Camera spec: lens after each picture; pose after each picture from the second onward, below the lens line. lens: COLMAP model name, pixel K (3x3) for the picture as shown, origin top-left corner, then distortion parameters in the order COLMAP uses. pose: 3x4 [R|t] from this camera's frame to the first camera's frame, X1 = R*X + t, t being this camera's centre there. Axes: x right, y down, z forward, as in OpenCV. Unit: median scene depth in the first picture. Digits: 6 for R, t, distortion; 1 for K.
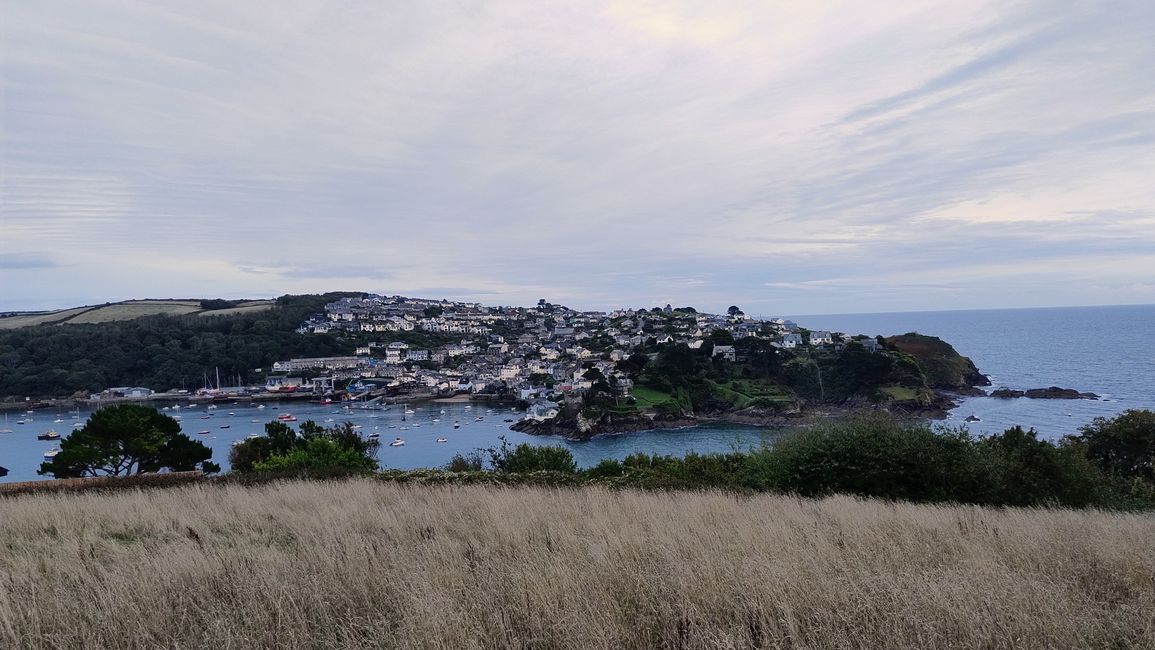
lens RADIAL K [[826.7, 0, 577.5], [0, 826.7, 325.0], [0, 0, 1]] dist [0.076048, -0.107420]
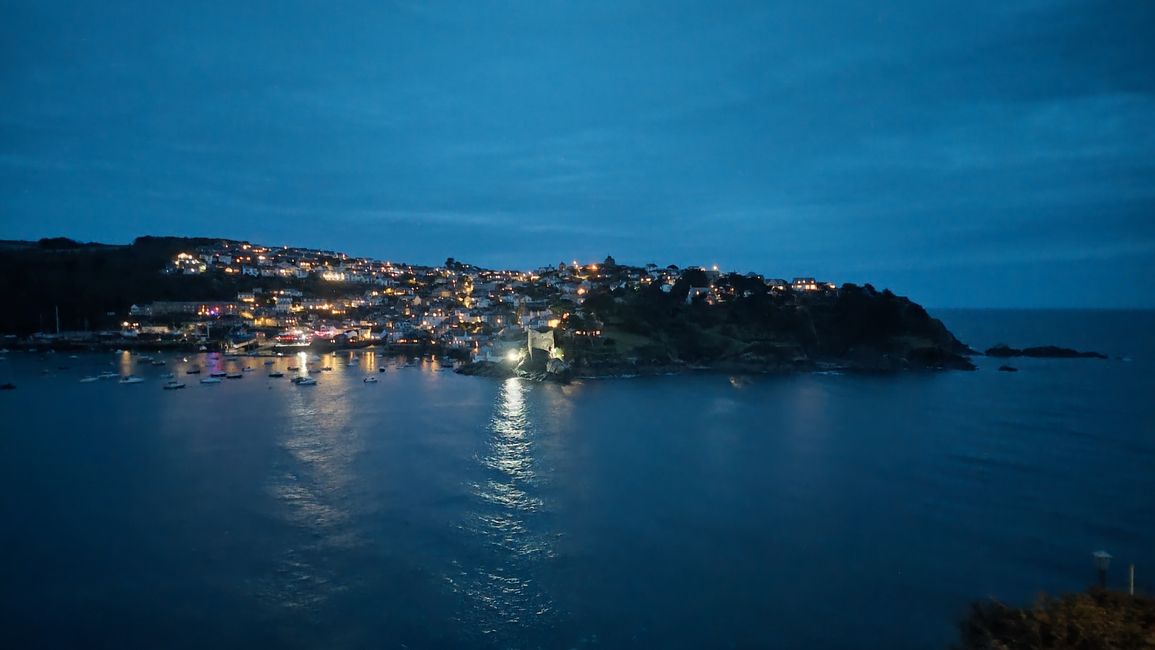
lens RADIAL K [[826.7, 0, 577.5], [0, 826.7, 325.0], [0, 0, 1]] dist [0.076048, -0.107420]
pose [[0.989029, 0.030858, 0.144461, -0.055219], [-0.032380, 0.999442, 0.008195, 0.047231], [-0.144128, -0.012783, 0.989477, 0.138192]]
